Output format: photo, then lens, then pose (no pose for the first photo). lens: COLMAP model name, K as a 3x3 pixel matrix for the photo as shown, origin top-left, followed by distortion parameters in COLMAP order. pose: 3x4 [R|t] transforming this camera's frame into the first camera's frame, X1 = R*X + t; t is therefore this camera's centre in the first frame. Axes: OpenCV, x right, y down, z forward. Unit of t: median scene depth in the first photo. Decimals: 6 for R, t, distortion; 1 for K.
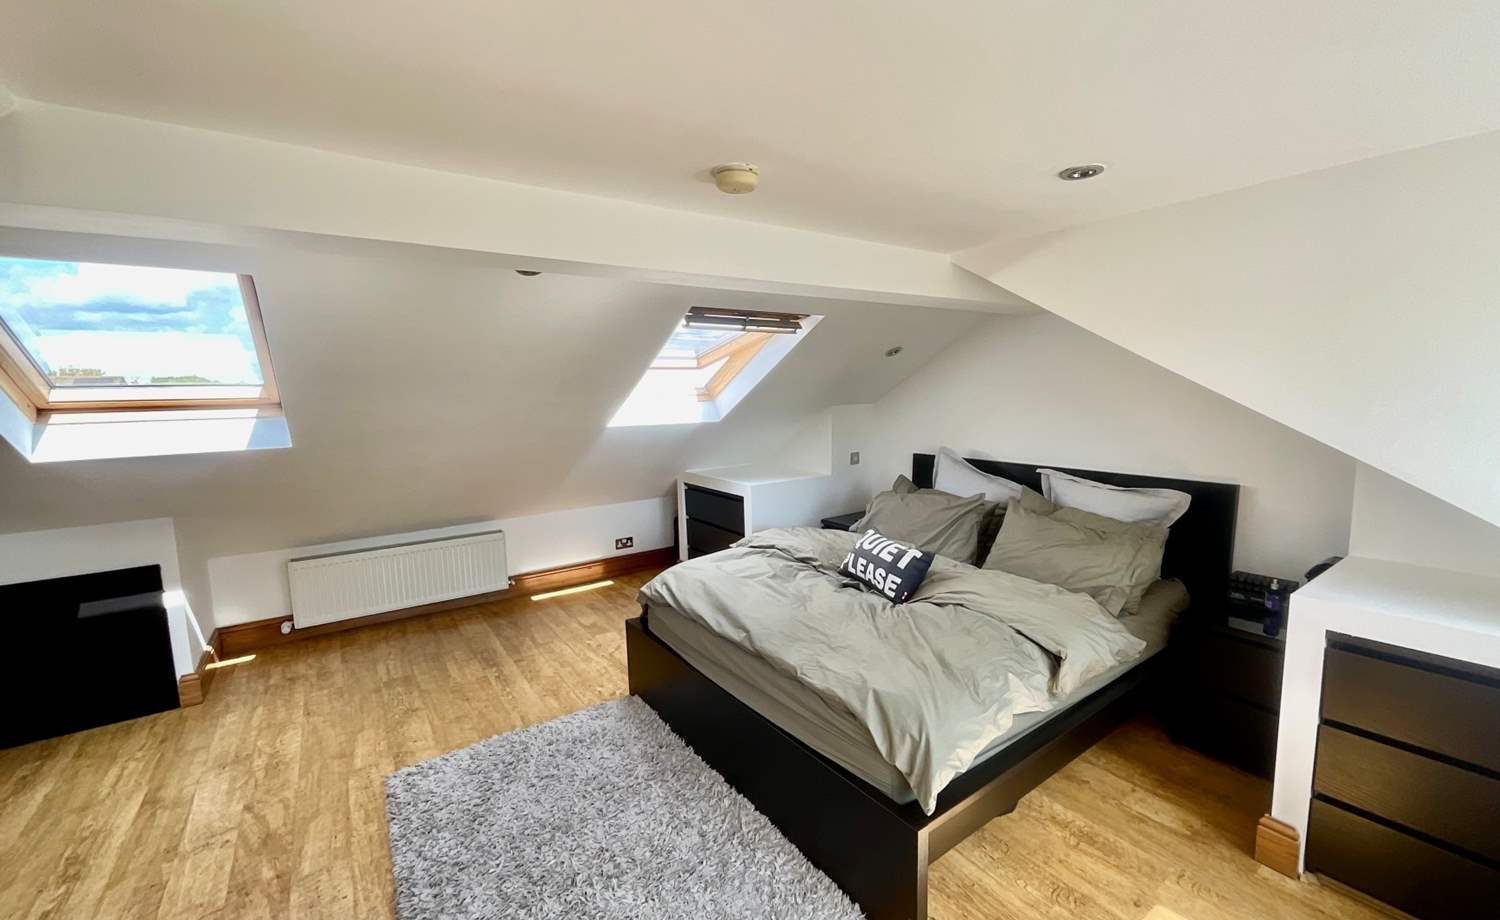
lens RADIAL K [[607.9, 0, 750.0], [0, 607.9, 460.0], [0, 0, 1]] dist [-0.000794, 0.000341]
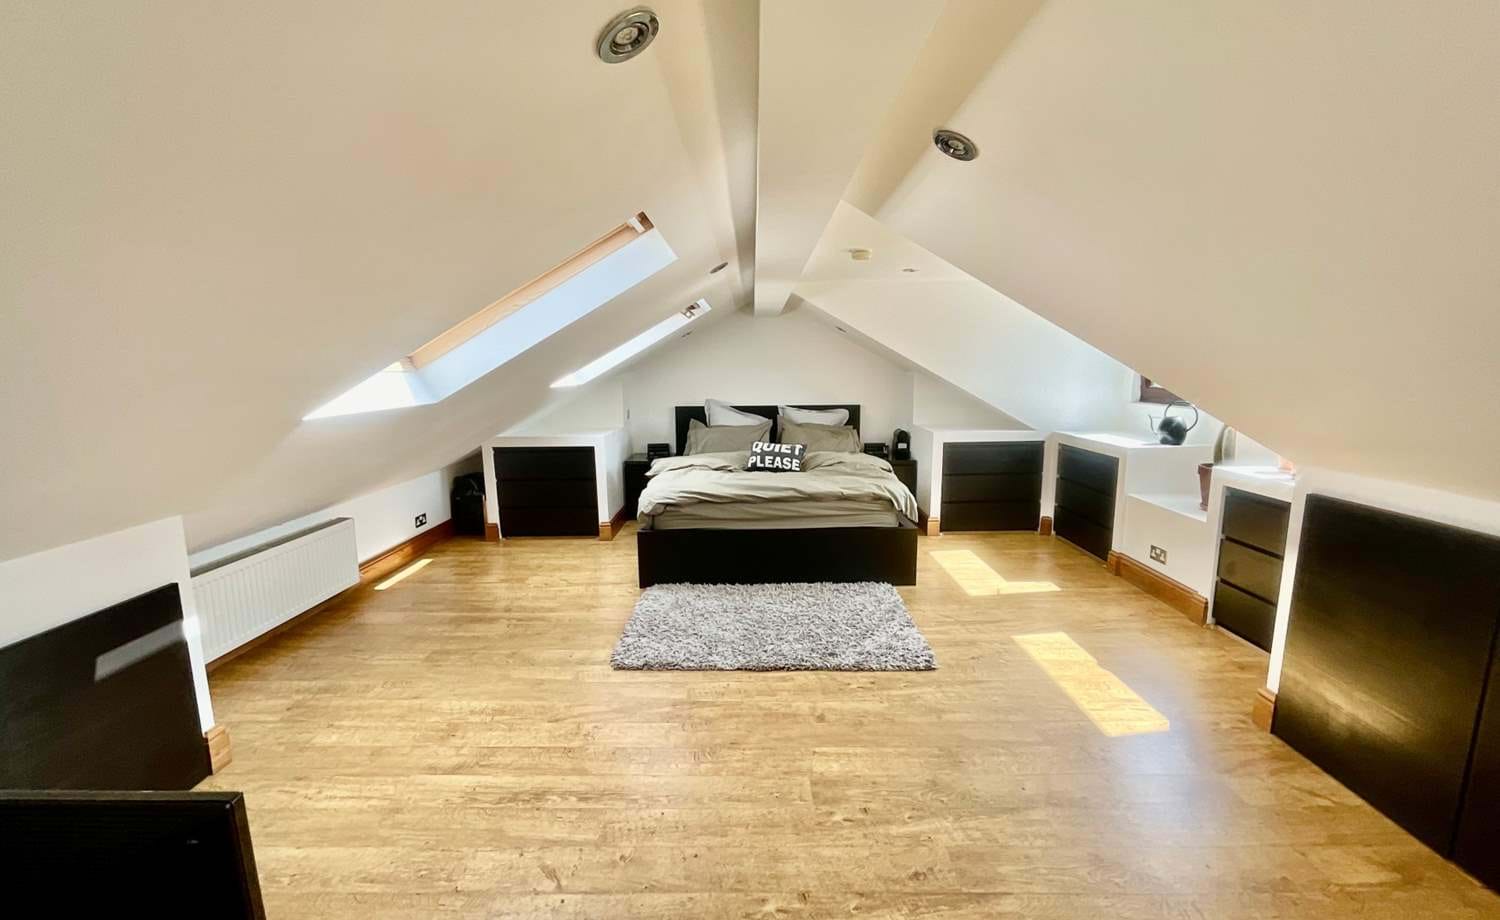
lens RADIAL K [[596.0, 0, 750.0], [0, 596.0, 460.0], [0, 0, 1]] dist [0.000514, 0.000107]
pose [[0.587826, -0.115147, 0.800751, -1.106962], [0.097110, 0.992705, 0.071463, 0.044123], [-0.803138, 0.035753, 0.594720, 0.040828]]
